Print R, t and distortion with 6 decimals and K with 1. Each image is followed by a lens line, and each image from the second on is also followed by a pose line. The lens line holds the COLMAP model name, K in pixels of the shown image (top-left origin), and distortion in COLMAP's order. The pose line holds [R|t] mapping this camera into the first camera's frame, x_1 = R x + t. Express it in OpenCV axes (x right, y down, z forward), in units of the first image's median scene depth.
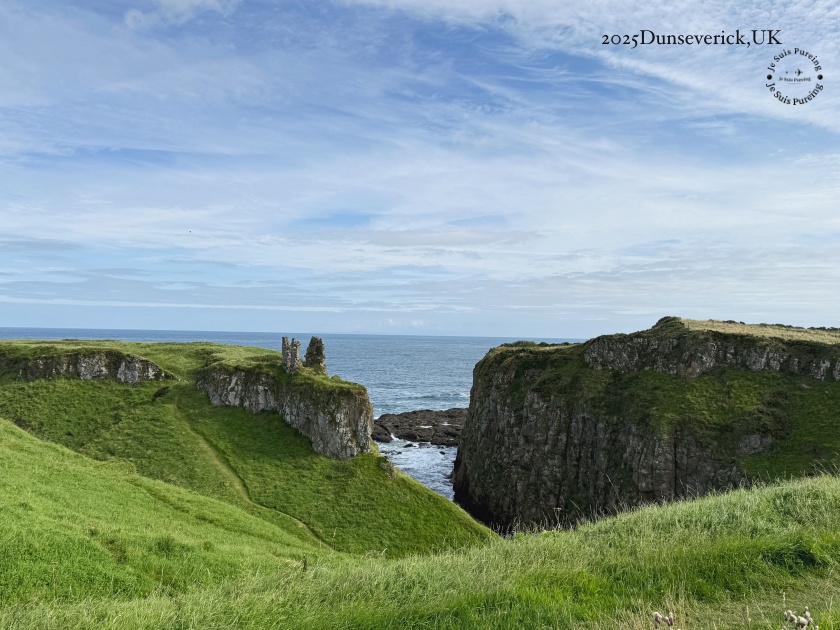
lens RADIAL K [[676.3, 0, 405.2], [0, 676.3, 350.9], [0, 0, 1]] dist [0.132015, -0.077257]
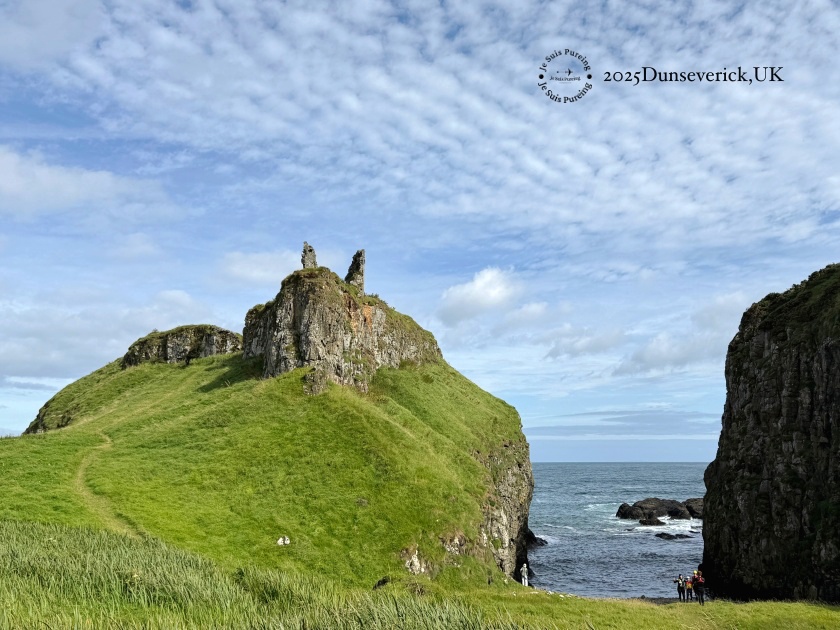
lens RADIAL K [[788.9, 0, 505.1], [0, 788.9, 312.0], [0, 0, 1]] dist [0.063506, 0.000000]
pose [[0.890052, -0.112944, -0.441647, 0.327434], [0.015231, 0.975648, -0.218811, 0.207838], [0.455605, 0.188026, 0.870098, 0.380240]]
